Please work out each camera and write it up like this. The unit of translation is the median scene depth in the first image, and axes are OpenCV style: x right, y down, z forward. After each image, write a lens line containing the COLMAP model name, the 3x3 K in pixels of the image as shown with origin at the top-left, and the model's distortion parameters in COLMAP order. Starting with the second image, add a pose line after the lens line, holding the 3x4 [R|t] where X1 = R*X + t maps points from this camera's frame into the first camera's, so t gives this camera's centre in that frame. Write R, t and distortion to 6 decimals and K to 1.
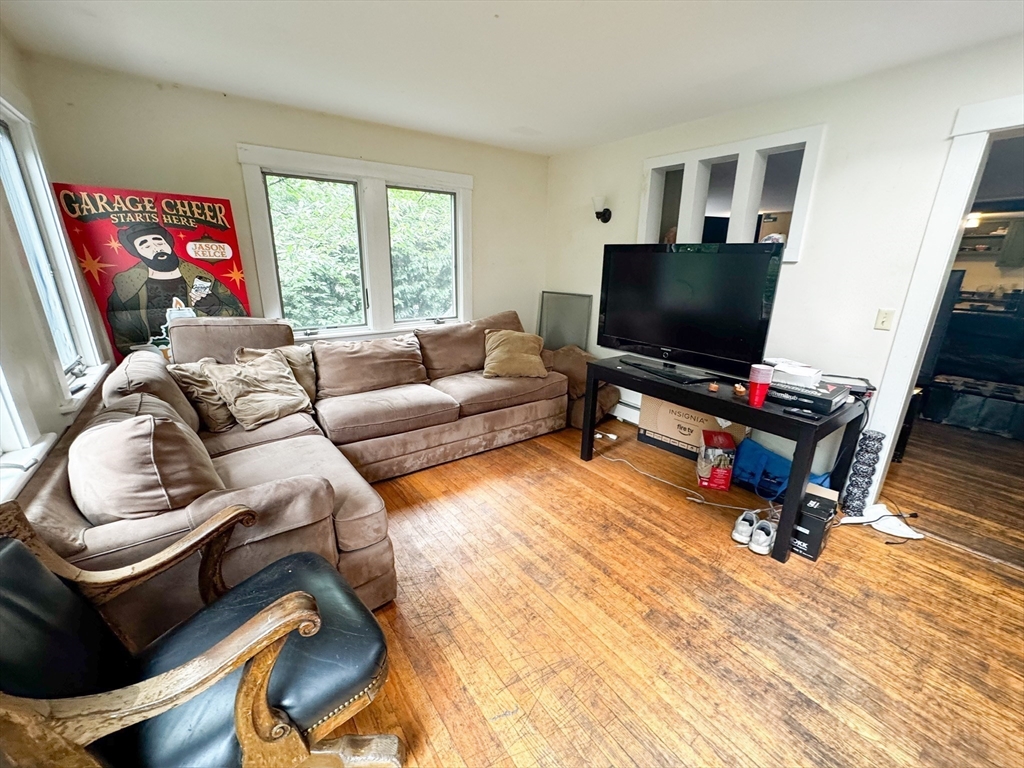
lens RADIAL K [[410.6, 0, 512.0], [0, 410.6, 384.0], [0, 0, 1]] dist [-0.028768, 0.013182]
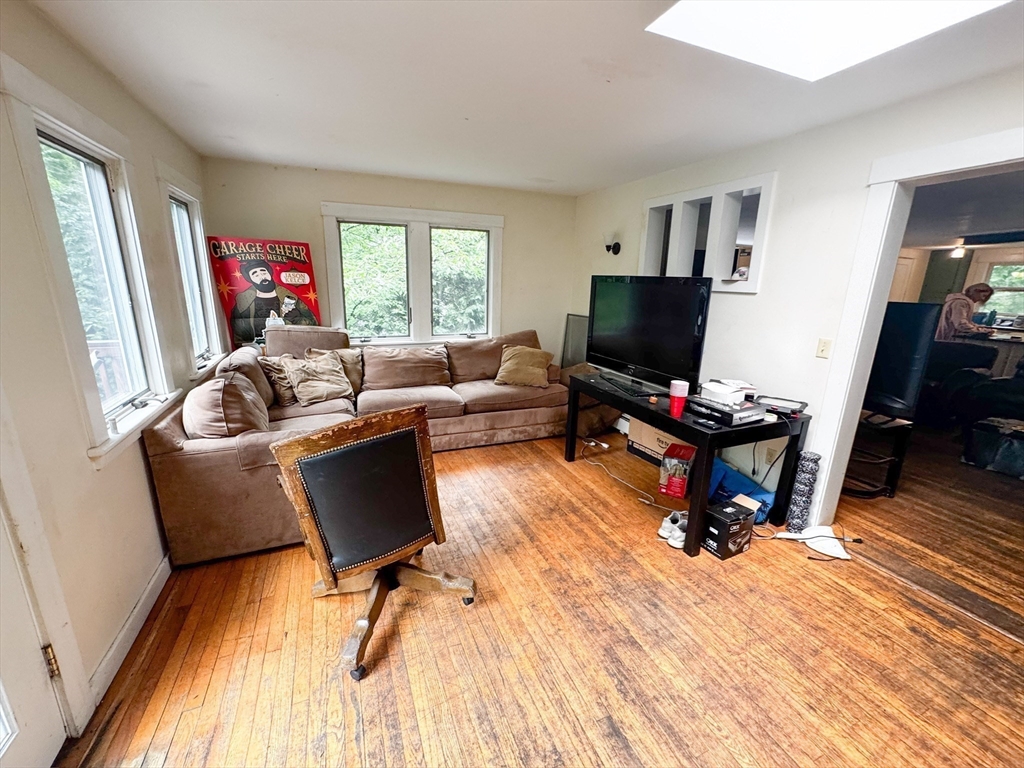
lens RADIAL K [[410.6, 0, 512.0], [0, 410.6, 384.0], [0, 0, 1]] dist [-0.028768, 0.013182]
pose [[0.973138, 0.065499, -0.220710, 0.316961], [-0.076169, 0.996285, -0.040175, 0.035676], [0.217258, 0.055907, 0.974512, -0.190130]]
